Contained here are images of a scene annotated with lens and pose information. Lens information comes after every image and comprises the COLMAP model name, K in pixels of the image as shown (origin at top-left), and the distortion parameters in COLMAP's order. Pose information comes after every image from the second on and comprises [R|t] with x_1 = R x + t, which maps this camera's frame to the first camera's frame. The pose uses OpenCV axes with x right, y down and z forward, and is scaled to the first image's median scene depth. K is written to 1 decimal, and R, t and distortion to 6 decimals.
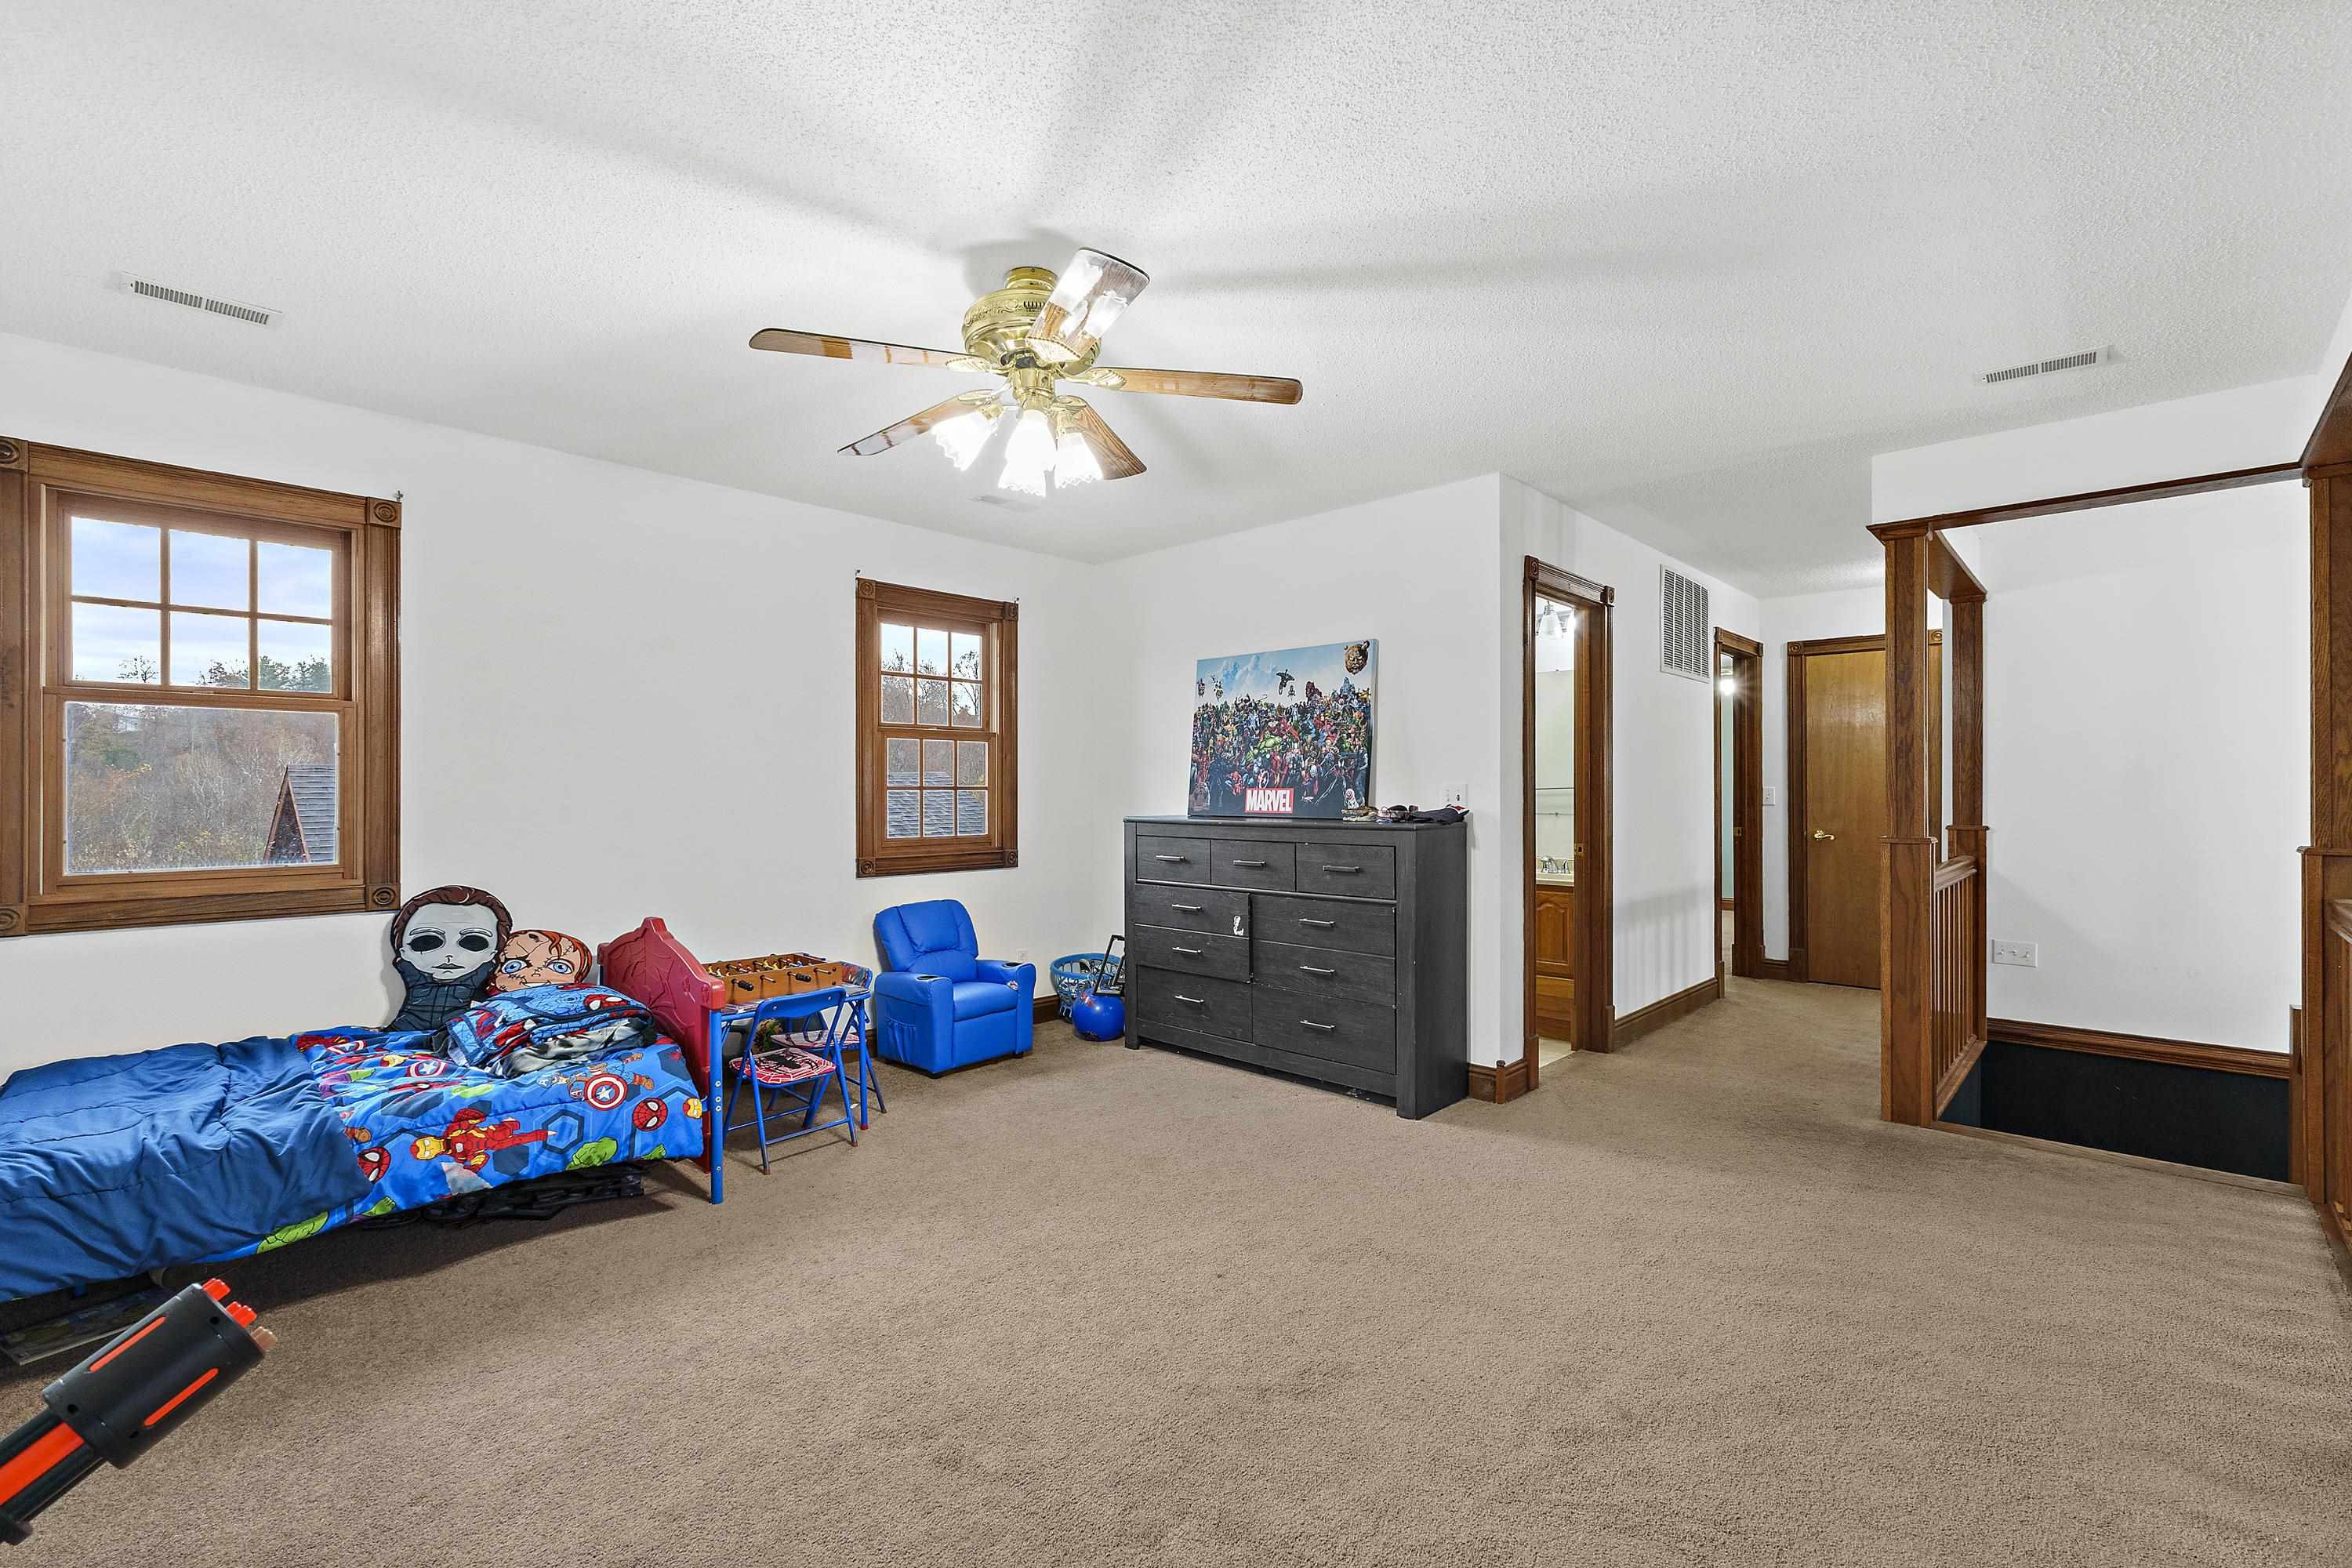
lens RADIAL K [[1007.1, 0, 1159.2], [0, 1007.1, 769.6], [0, 0, 1]] dist [-0.000951, 0.000080]
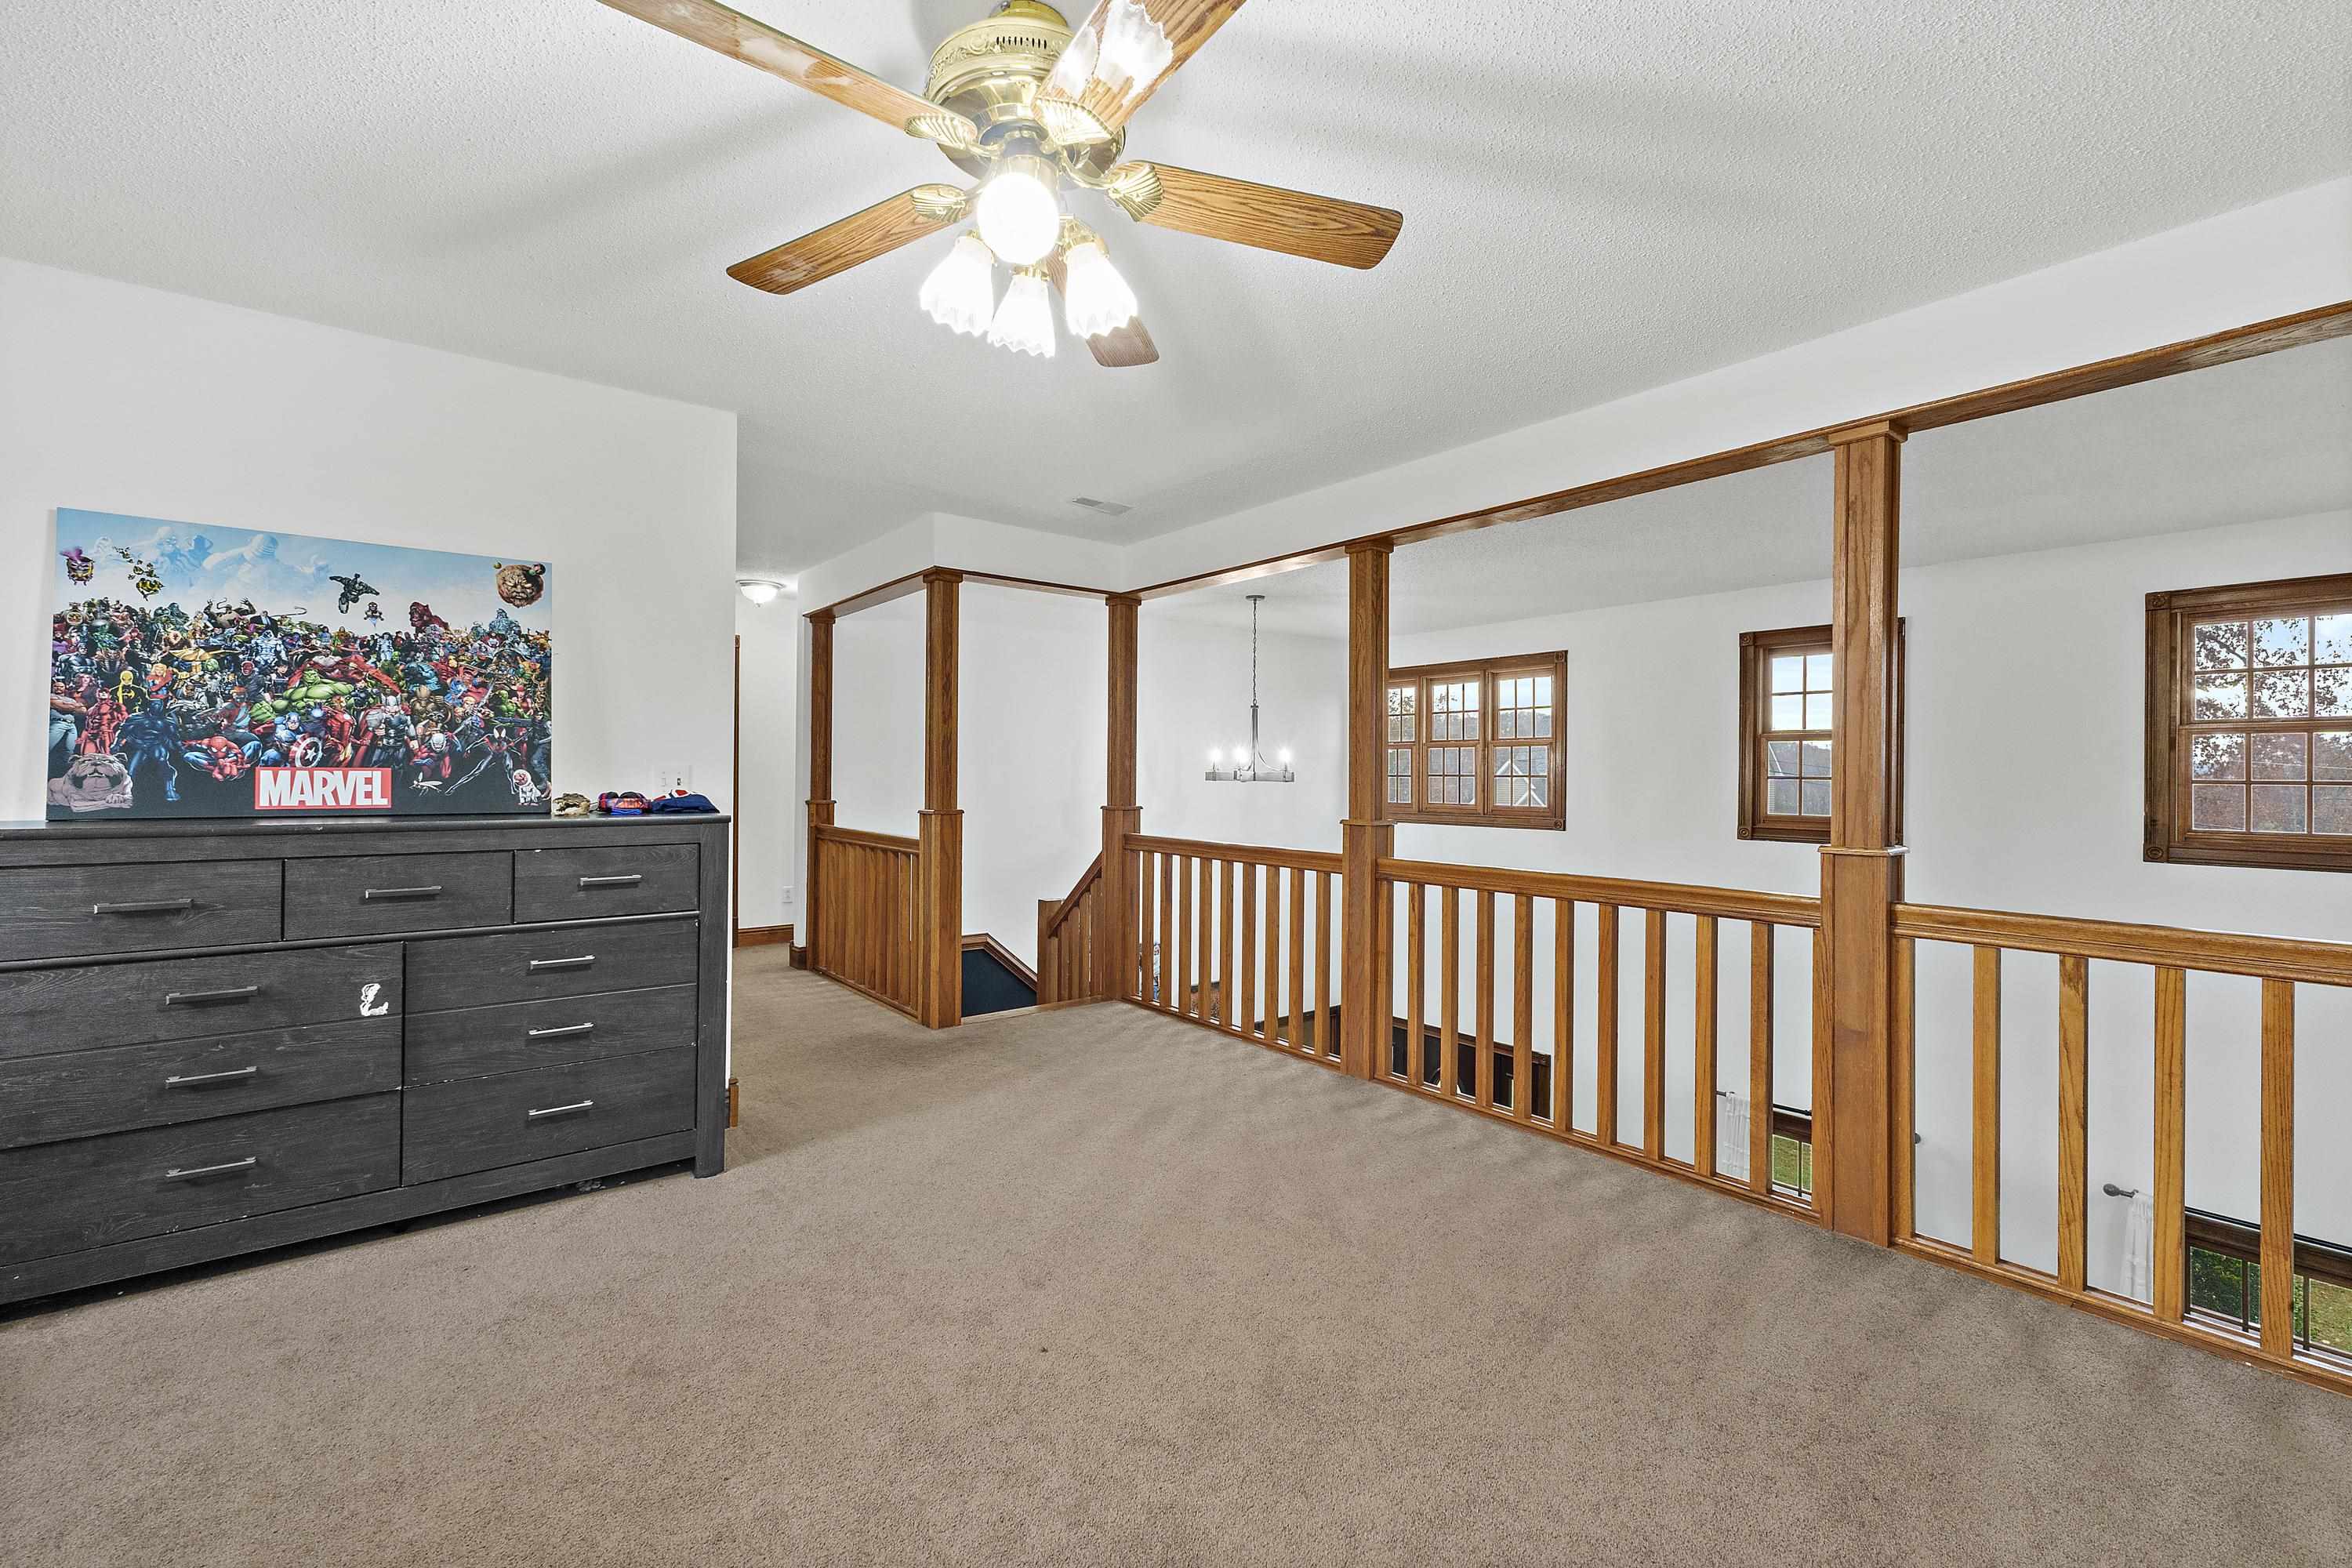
lens RADIAL K [[1007.1, 0, 1159.2], [0, 1007.1, 769.6], [0, 0, 1]] dist [-0.000951, 0.000080]
pose [[0.142671, 0.008604, 0.989733, -0.418858], [-0.024152, 0.999695, -0.005209, 0.011160], [-0.989475, -0.023161, 0.142836, 0.436735]]
